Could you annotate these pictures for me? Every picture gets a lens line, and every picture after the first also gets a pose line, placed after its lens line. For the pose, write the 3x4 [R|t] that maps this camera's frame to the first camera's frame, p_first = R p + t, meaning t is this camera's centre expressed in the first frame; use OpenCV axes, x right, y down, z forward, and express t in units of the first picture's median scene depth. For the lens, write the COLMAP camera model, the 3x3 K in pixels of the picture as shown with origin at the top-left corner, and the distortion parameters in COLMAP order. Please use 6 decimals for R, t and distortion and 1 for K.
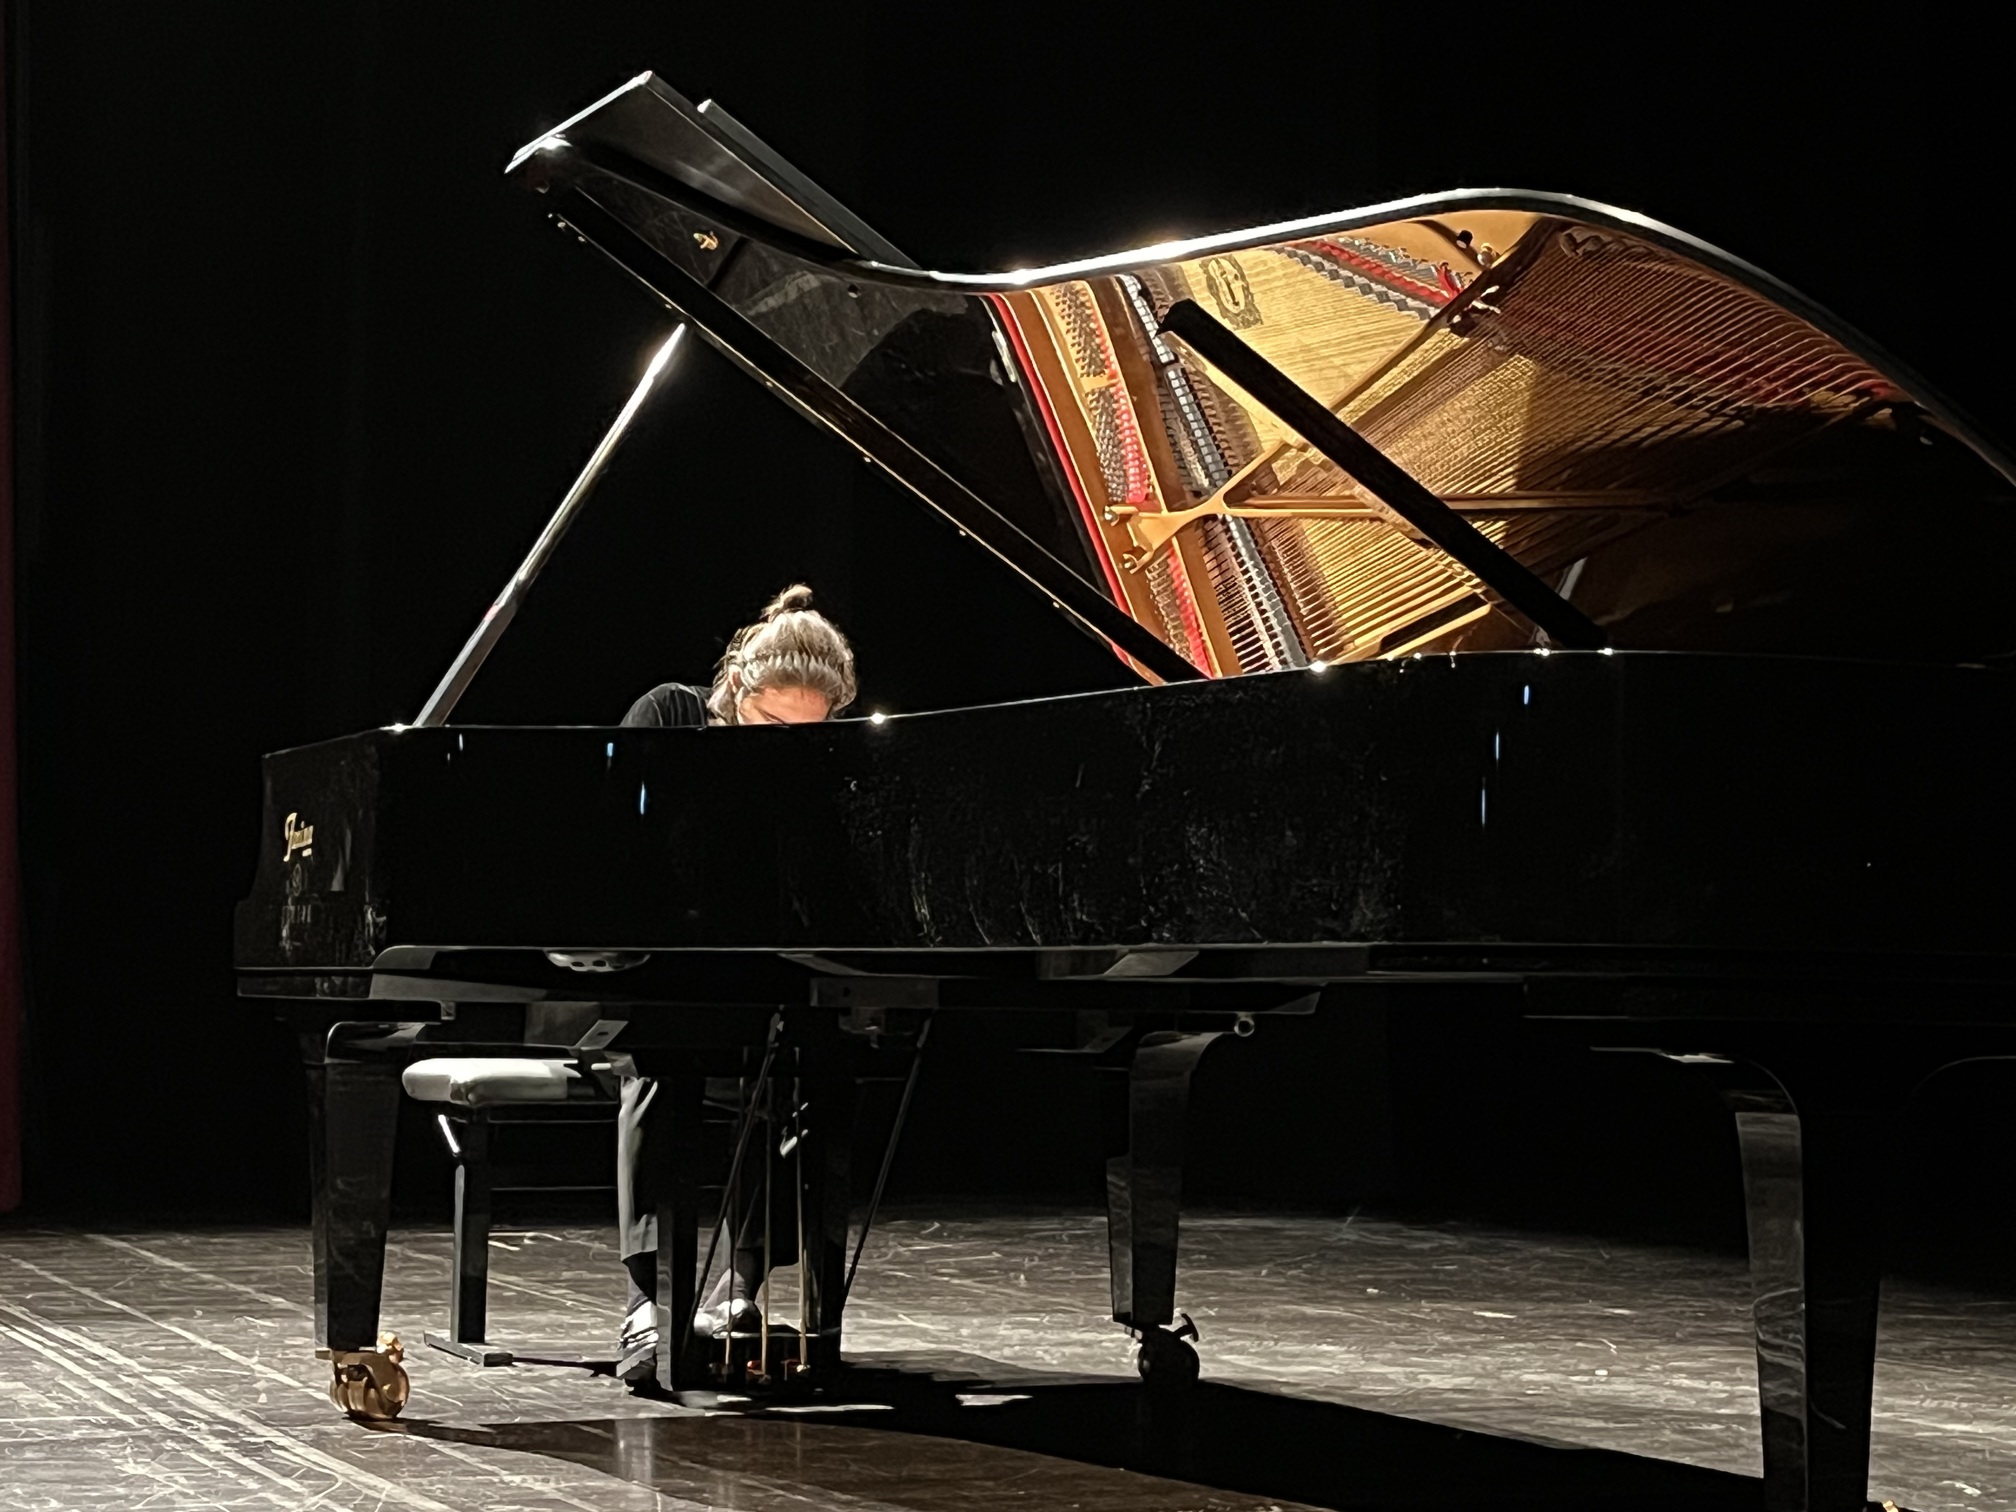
lens RADIAL K [[3602.4, 0, 1008.0], [0, 3602.4, 756.0], [0, 0, 1]] dist [0.099435, 0.062316]
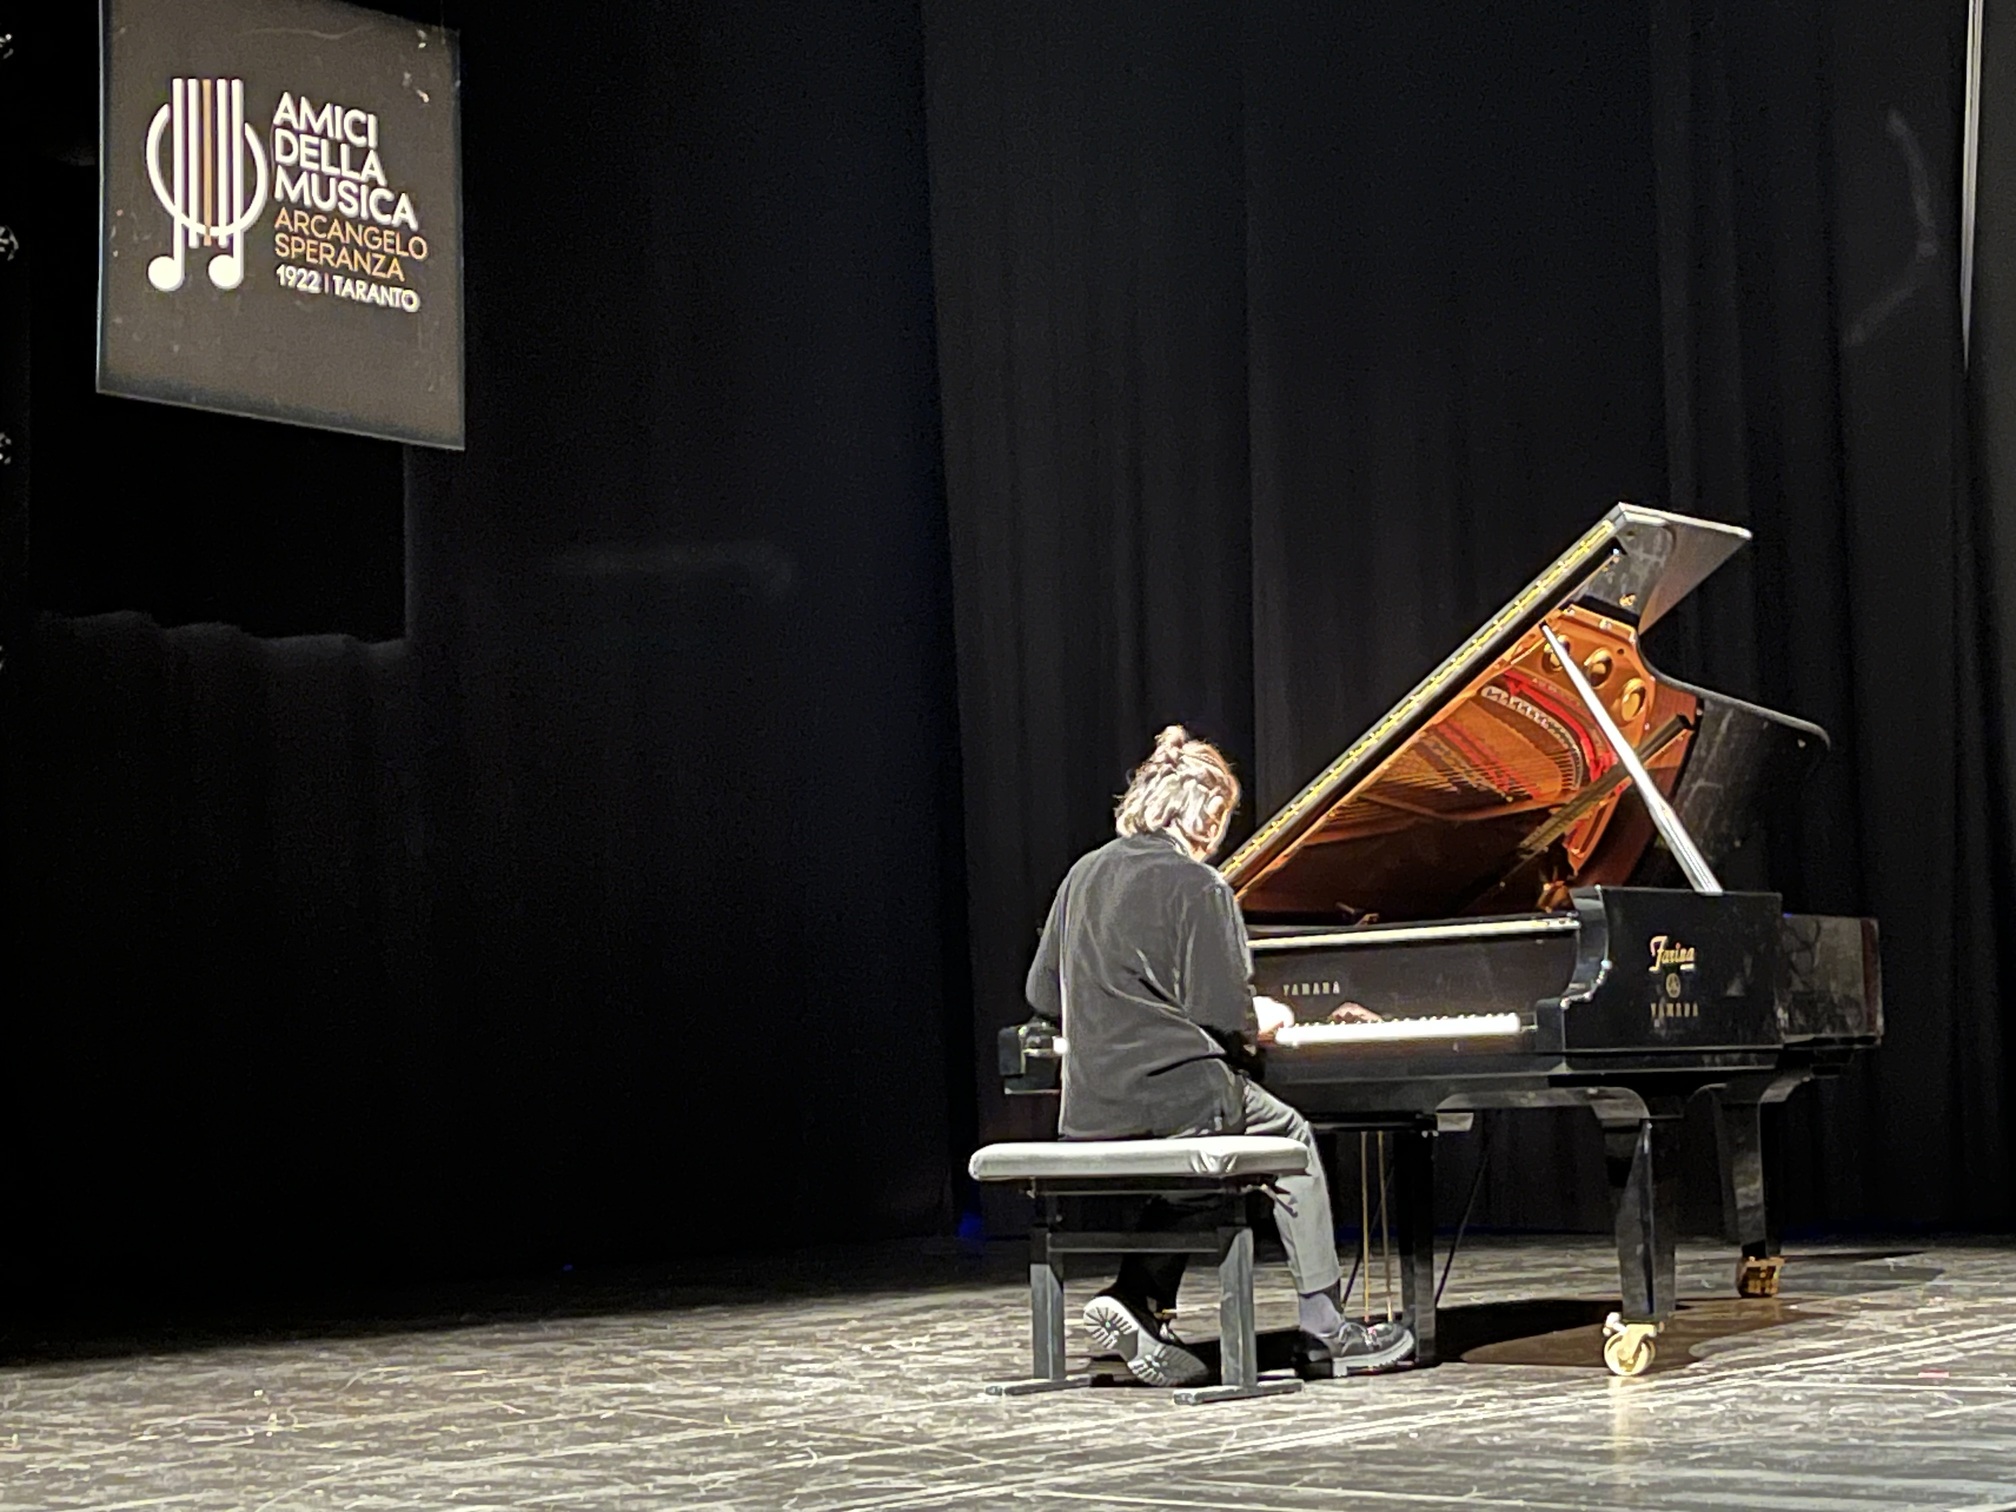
lens RADIAL K [[3602.4, 0, 1008.0], [0, 3602.4, 756.0], [0, 0, 1]] dist [0.099435, 0.062316]
pose [[-0.387508, 0.085849, 0.917860, -1.495892], [-0.031626, 0.993830, -0.106306, 0.111075], [-0.921324, -0.070223, -0.382402, 1.920055]]
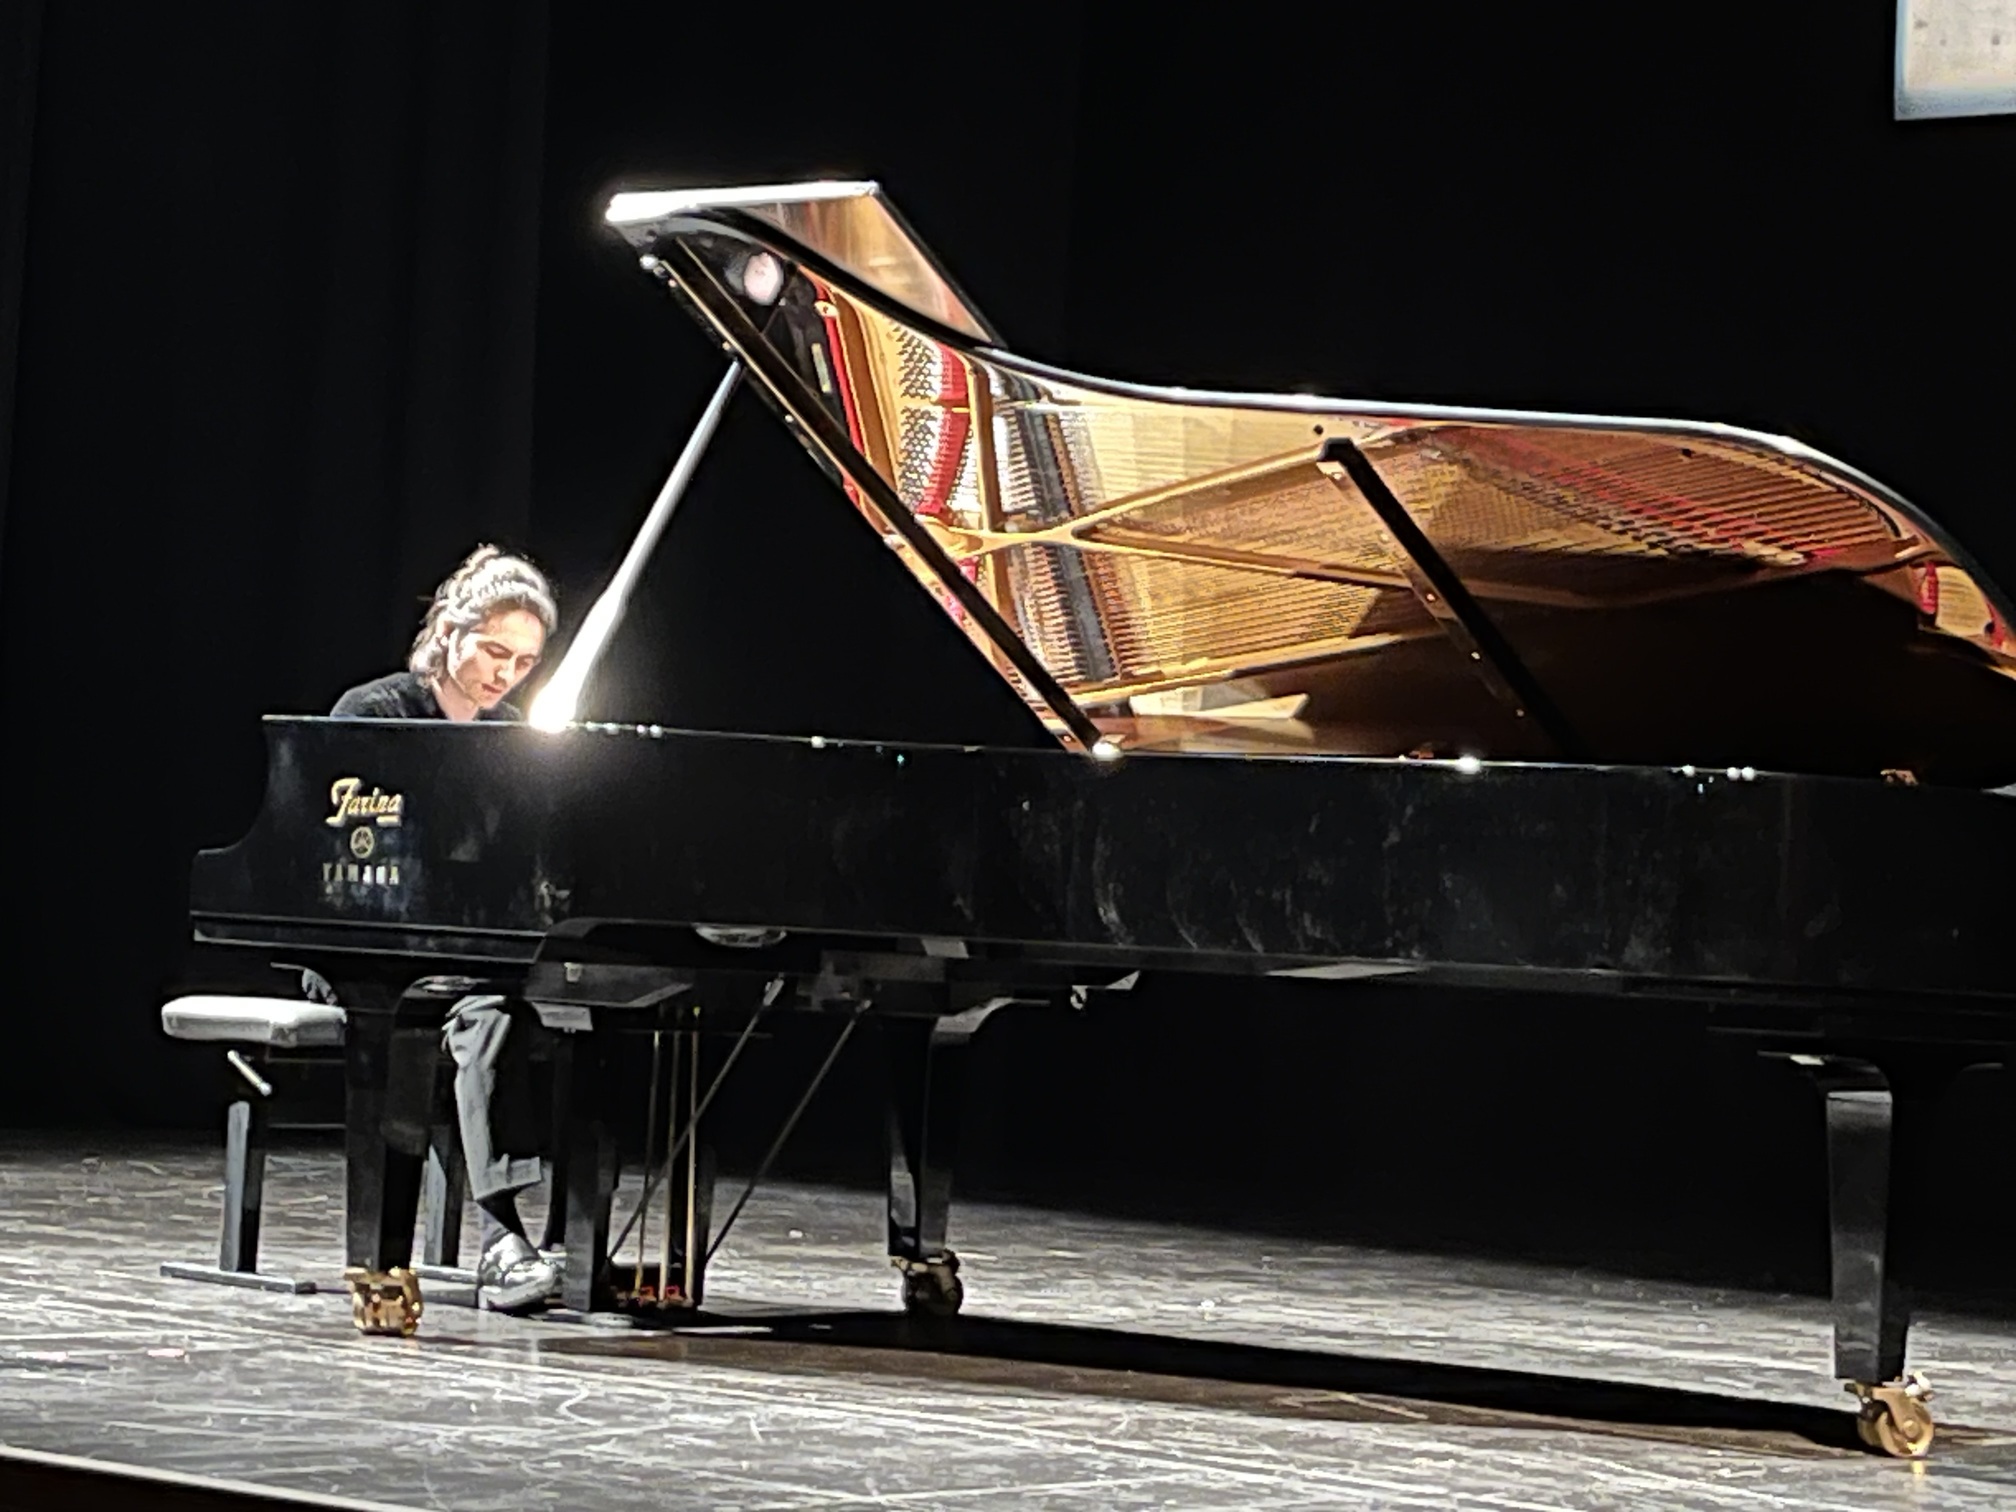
lens RADIAL K [[5062.1, 0, 1008.0], [0, 5062.1, 756.0], [0, 0, 1]] dist [0.075273, 0.656101]
pose [[0.908032, 0.051428, 0.415732, -0.708739], [-0.070395, 0.997055, 0.030416, -0.055677], [-0.412943, -0.056884, 0.908979, -0.499219]]
